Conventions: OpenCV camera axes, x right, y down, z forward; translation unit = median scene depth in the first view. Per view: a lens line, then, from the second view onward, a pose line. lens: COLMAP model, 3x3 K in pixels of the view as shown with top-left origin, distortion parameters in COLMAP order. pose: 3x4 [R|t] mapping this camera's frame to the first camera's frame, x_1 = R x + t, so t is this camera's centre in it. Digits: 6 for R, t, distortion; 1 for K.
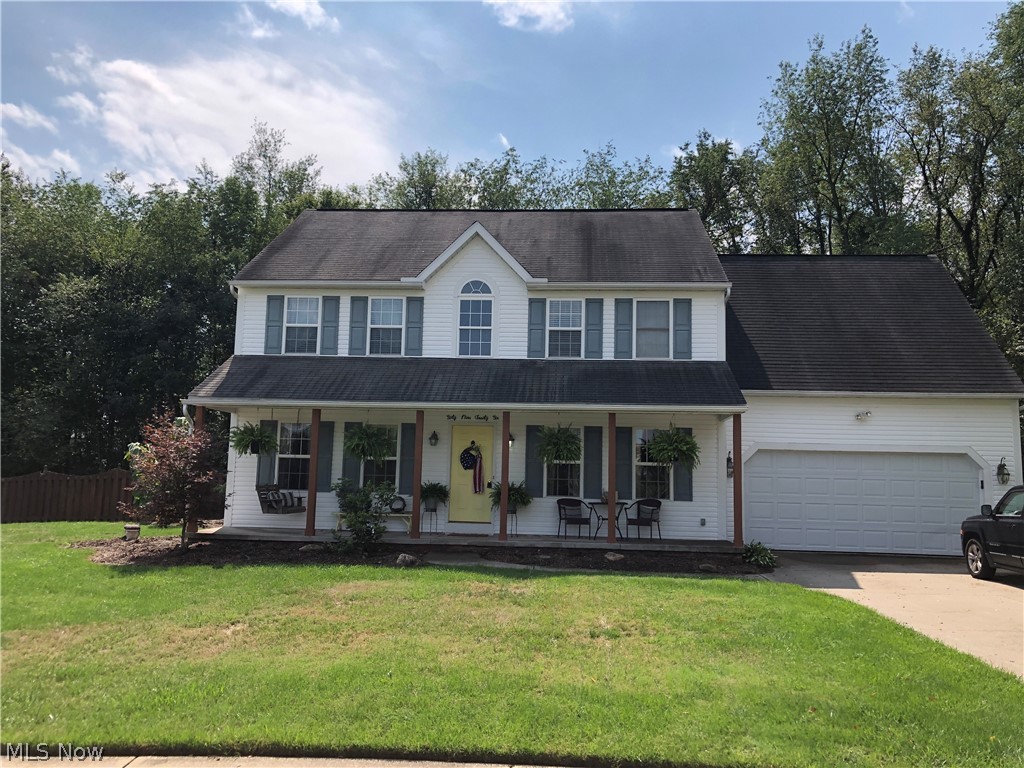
lens RADIAL K [[804.9, 0, 512.0], [0, 804.9, 384.0], [0, 0, 1]] dist [0.186859, -0.247223]
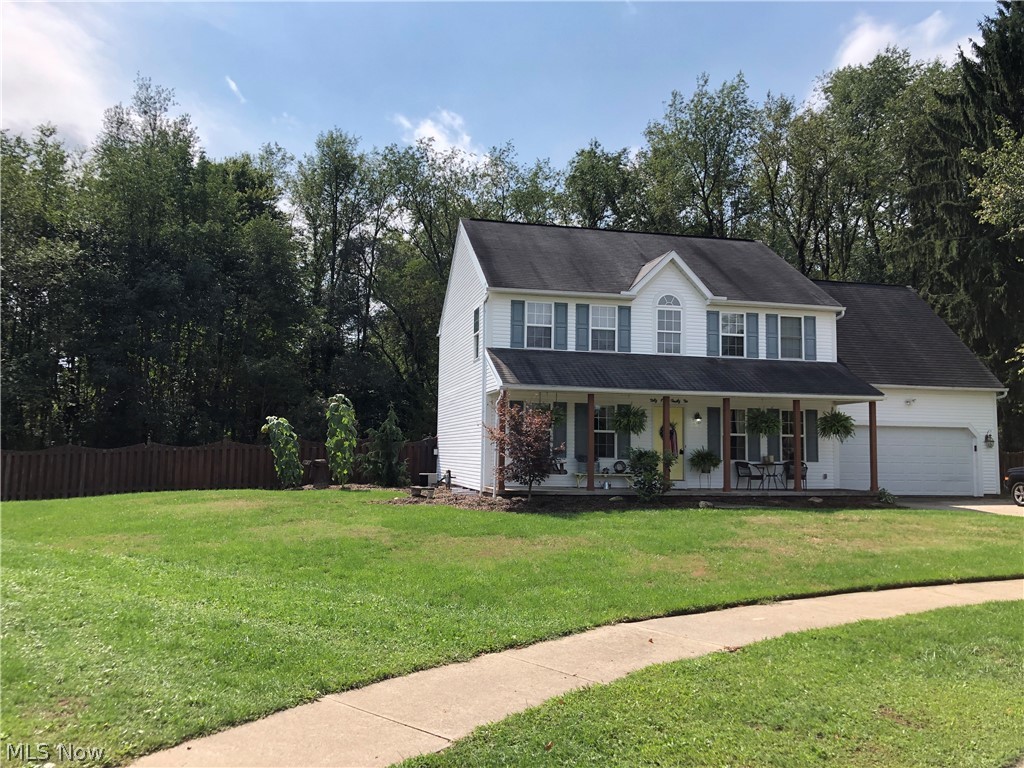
lens RADIAL K [[820.6, 0, 512.0], [0, 820.6, 384.0], [0, 0, 1]] dist [0.076054, 0.001141]
pose [[0.956996, 0.015970, 0.289660, -0.673109], [-0.025463, 0.999254, 0.029032, -0.017782], [-0.288980, -0.035159, 0.956689, -0.200946]]
